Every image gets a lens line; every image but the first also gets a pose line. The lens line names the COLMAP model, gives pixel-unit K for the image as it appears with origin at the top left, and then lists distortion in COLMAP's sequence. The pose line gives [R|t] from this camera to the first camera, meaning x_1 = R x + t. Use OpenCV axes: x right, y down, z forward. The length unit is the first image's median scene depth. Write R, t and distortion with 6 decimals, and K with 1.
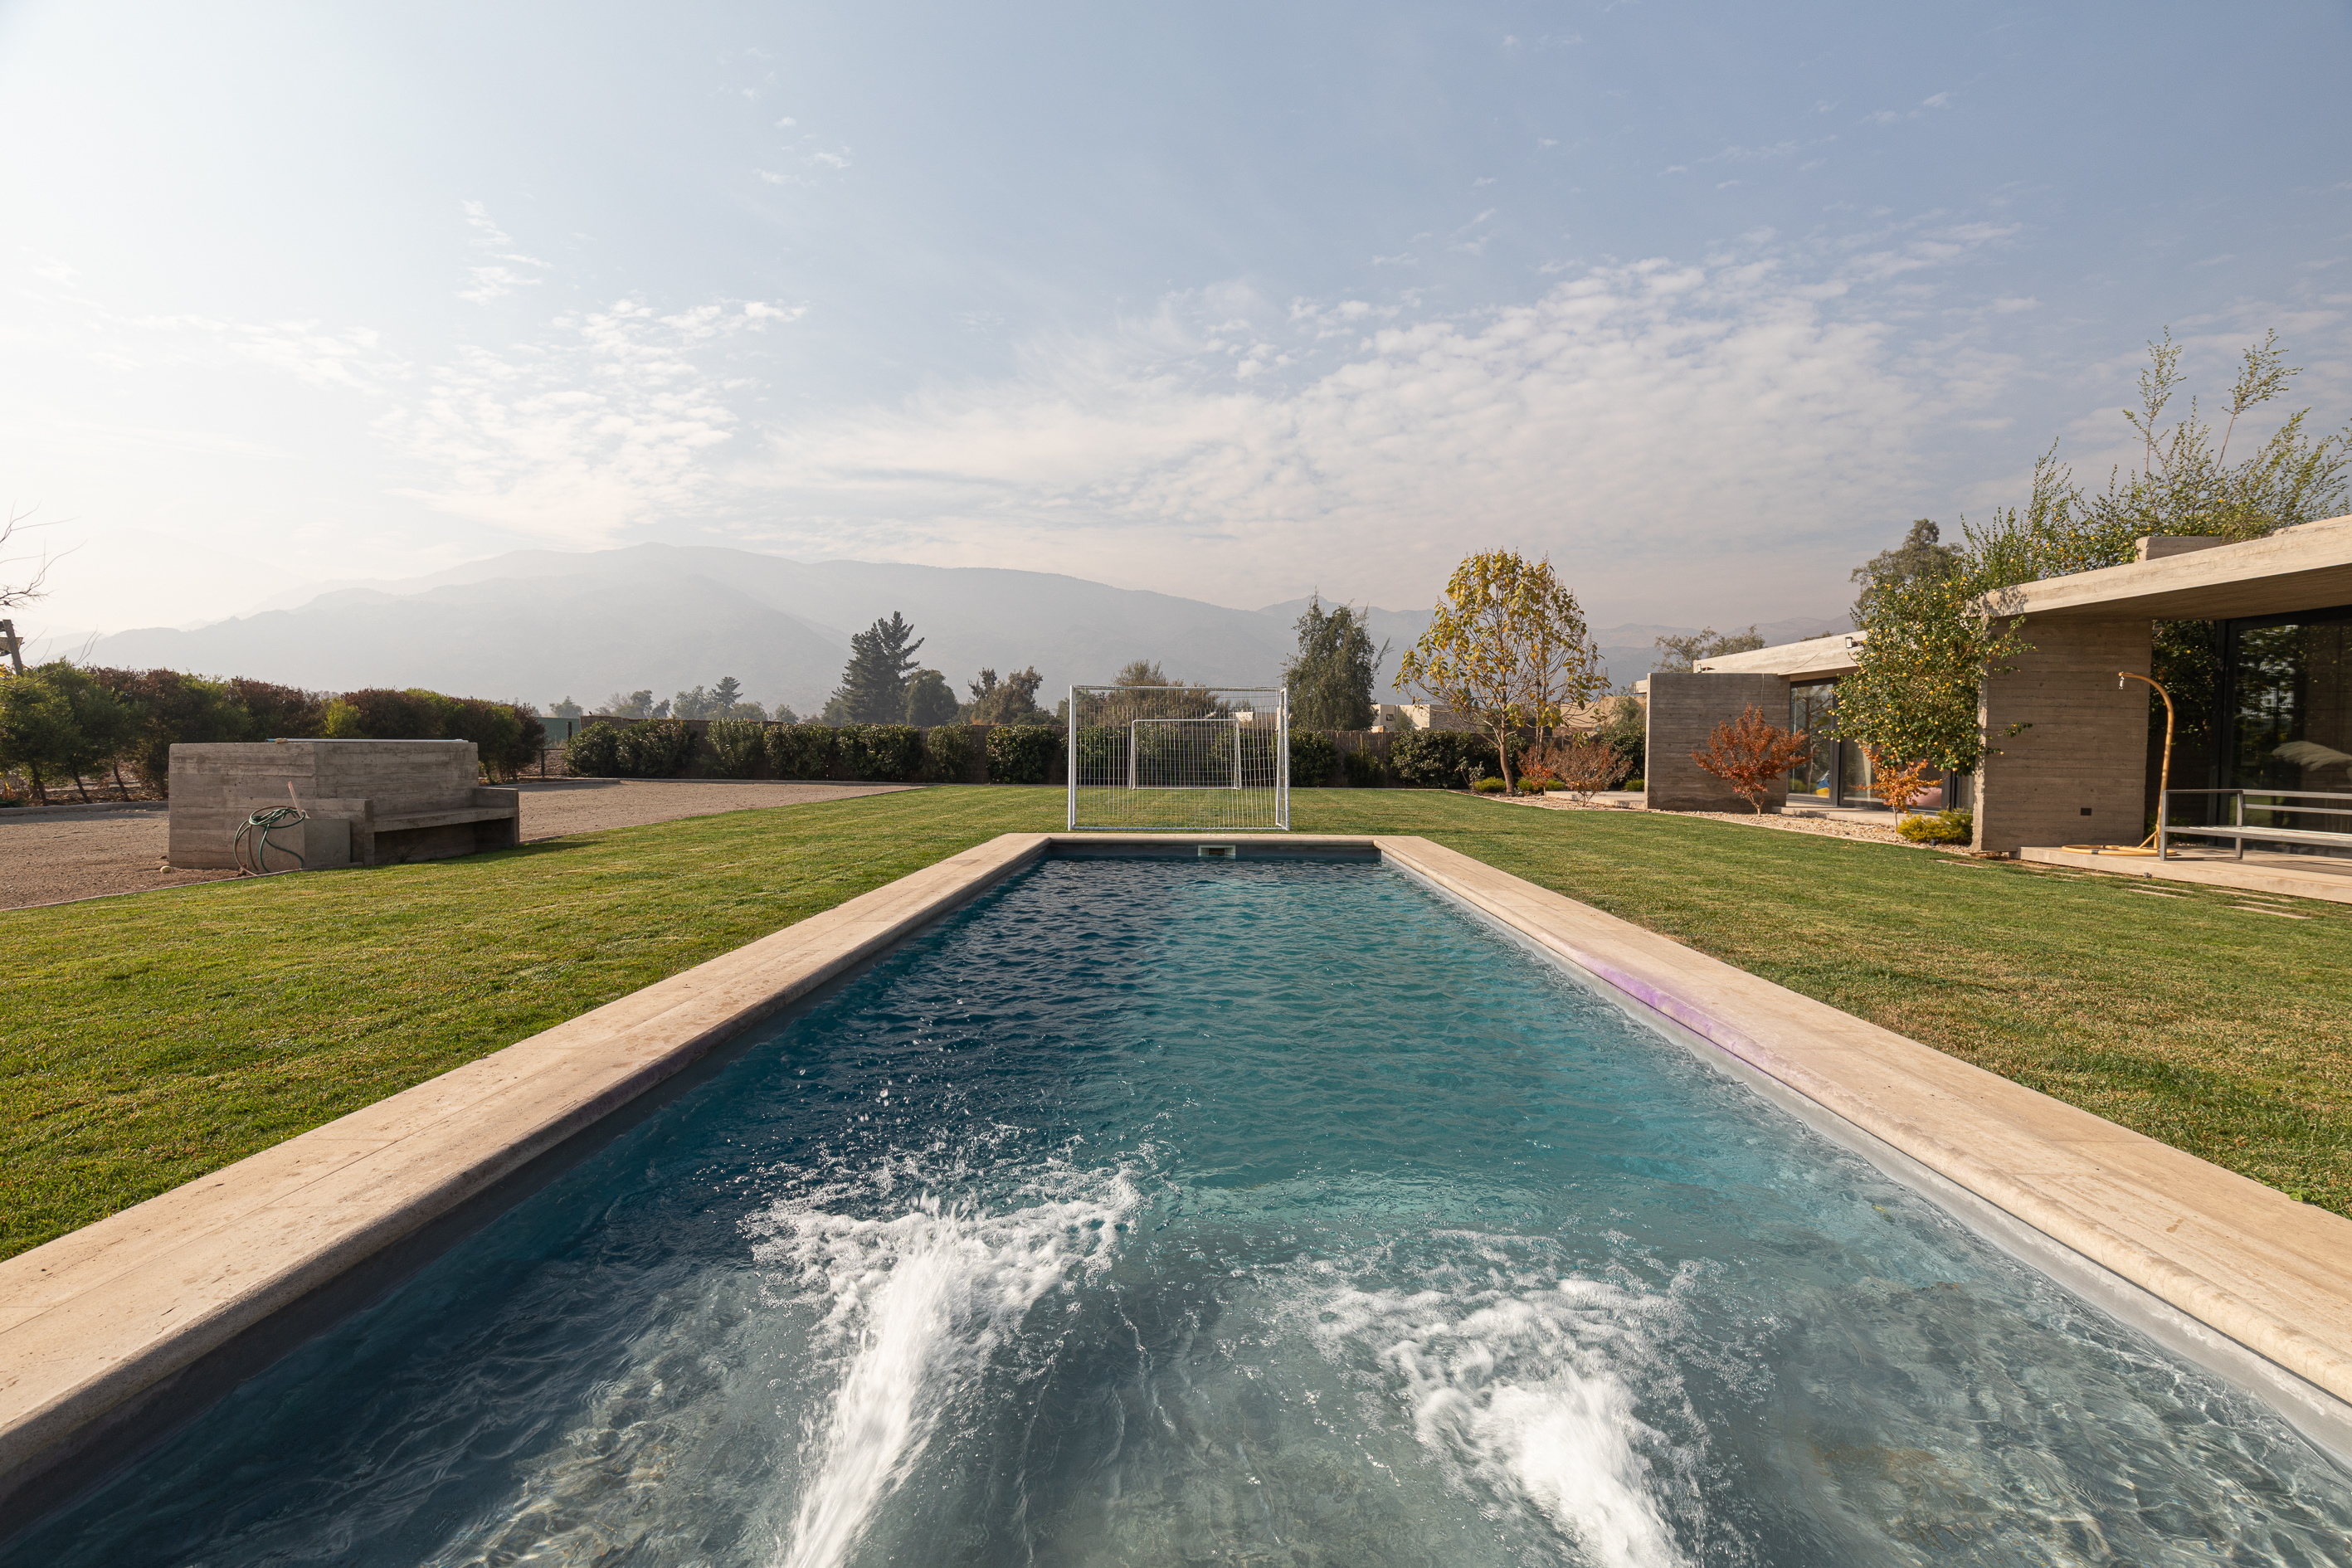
lens RADIAL K [[1060.3, 0, 1199.4], [0, 1060.3, 780.9], [0, 0, 1]] dist [0.002630, -0.000132]
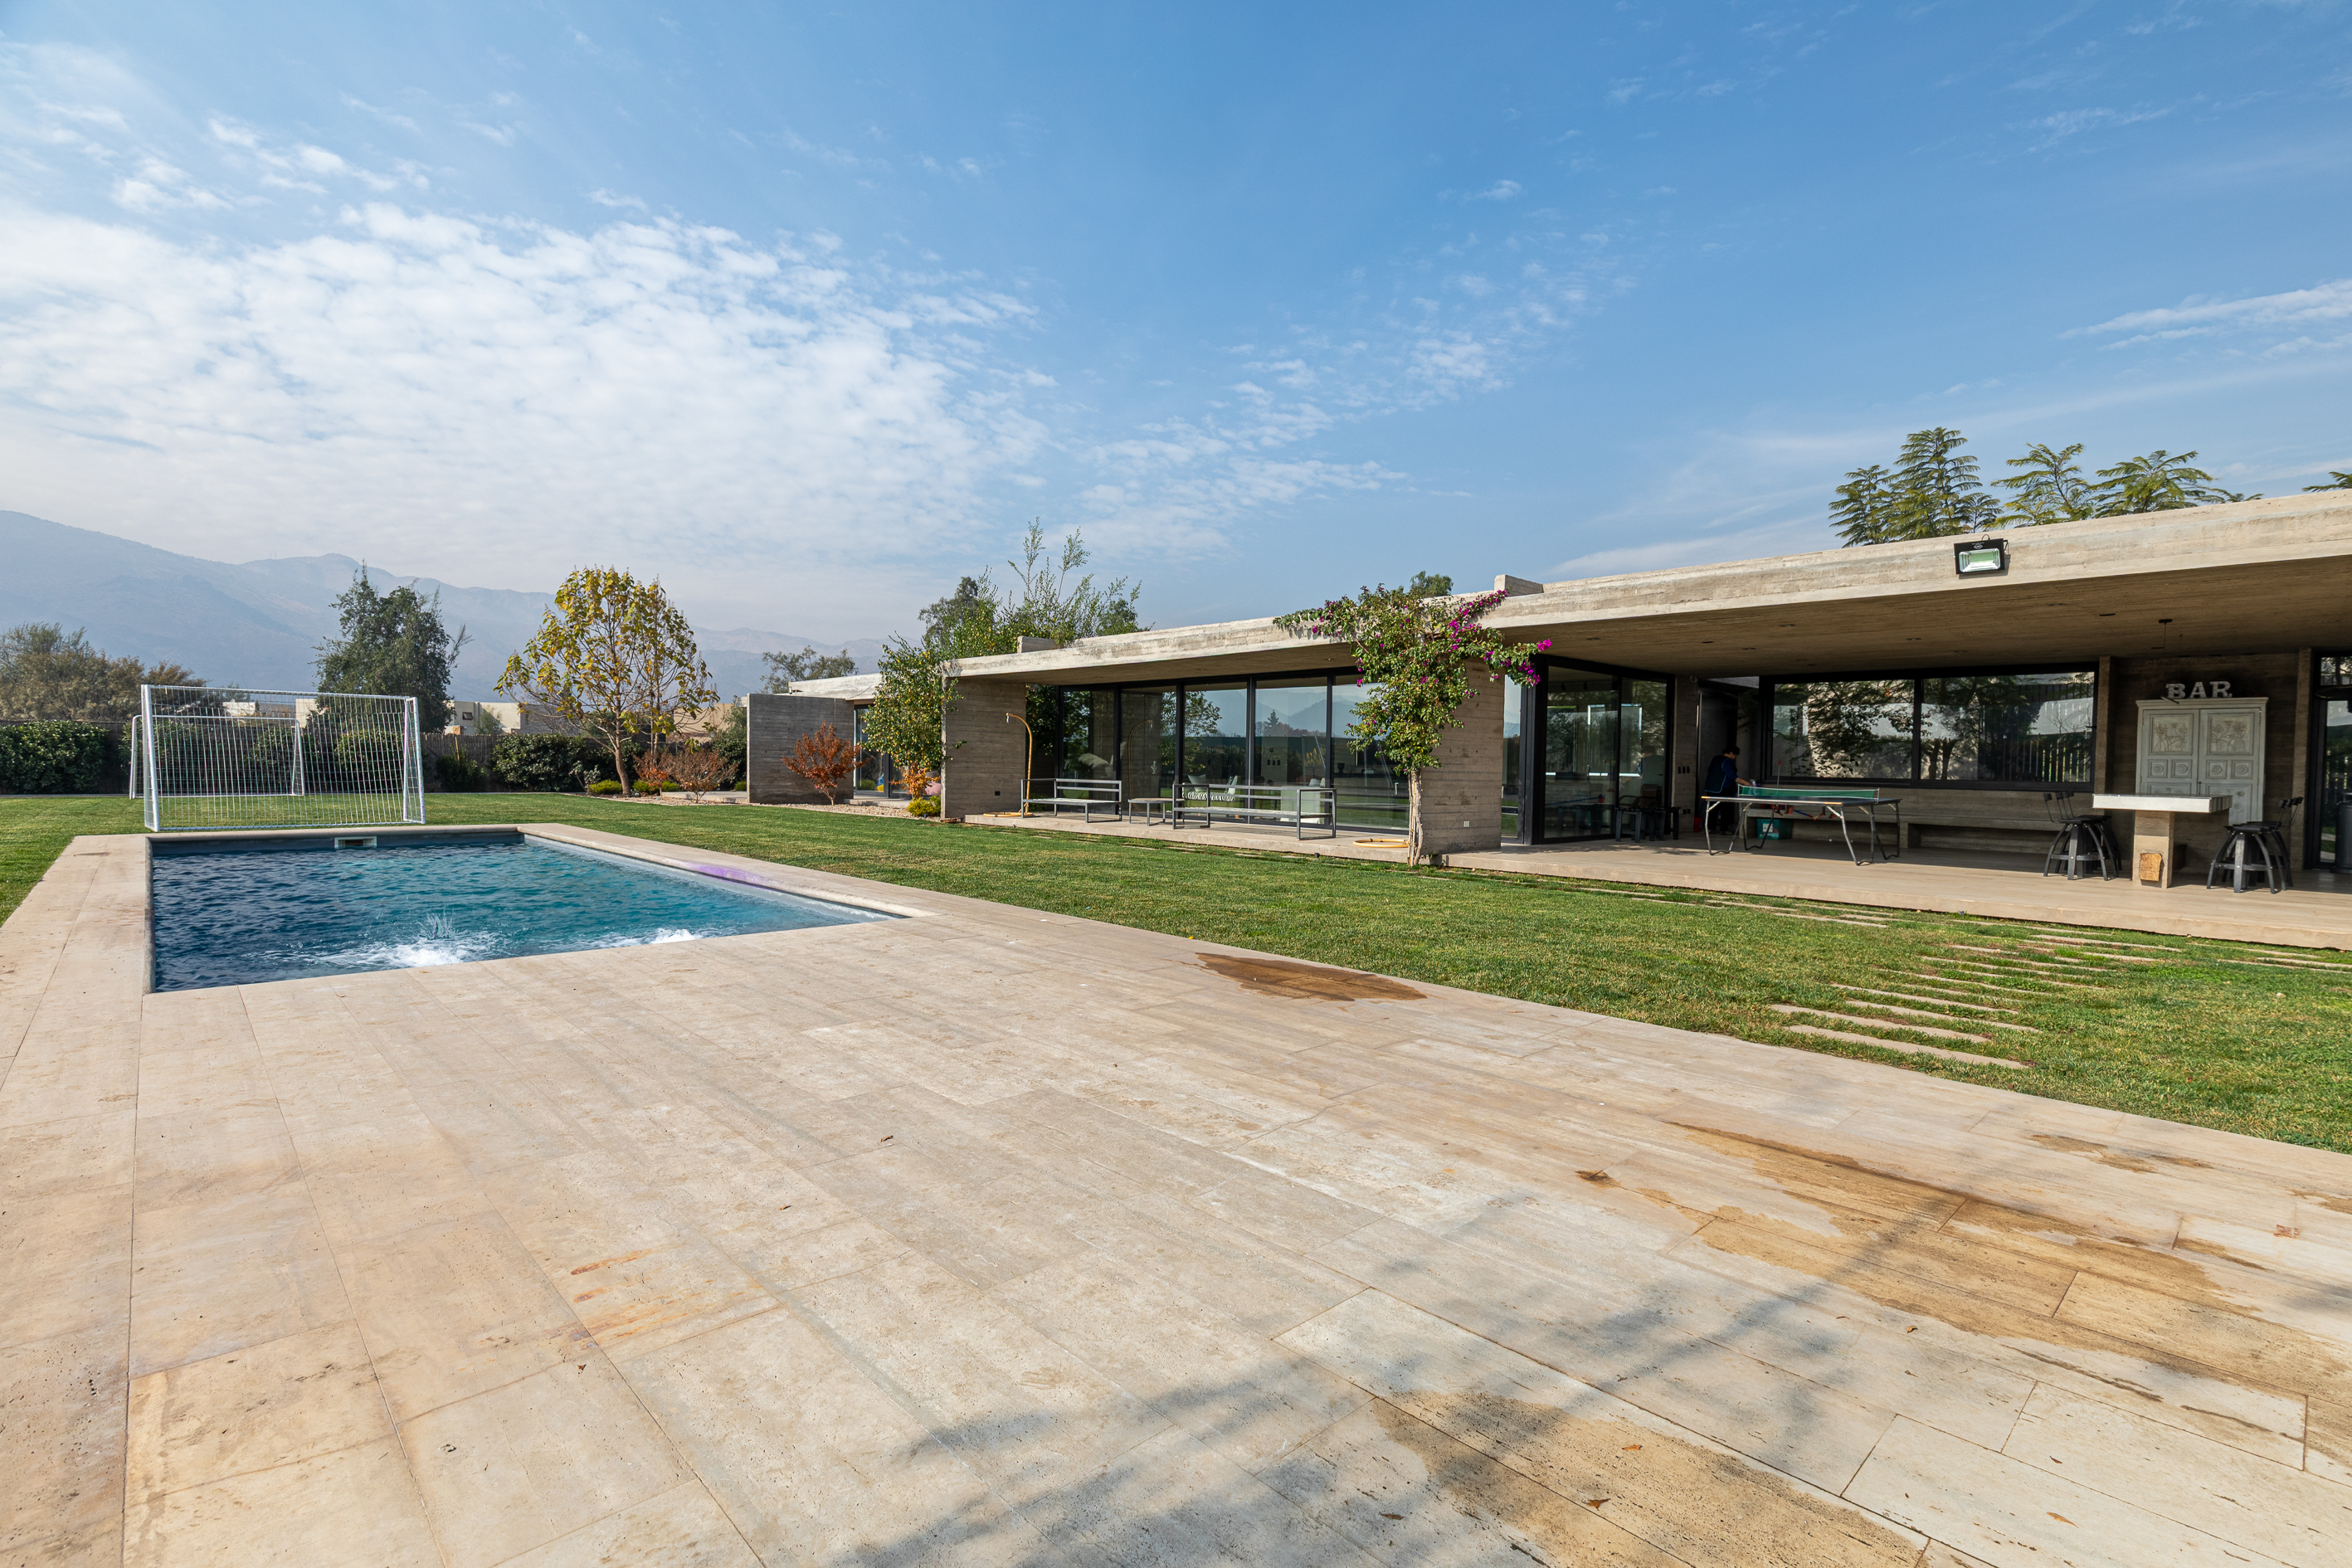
lens RADIAL K [[1089.4, 0, 1196.1], [0, 1089.4, 796.4], [0, 0, 1]] dist [0.009009, -0.000817]
pose [[0.715000, -0.019611, 0.698849, -0.075207], [0.013641, 0.999808, 0.014100, 0.006120], [-0.698991, -0.000548, 0.715130, -0.218640]]
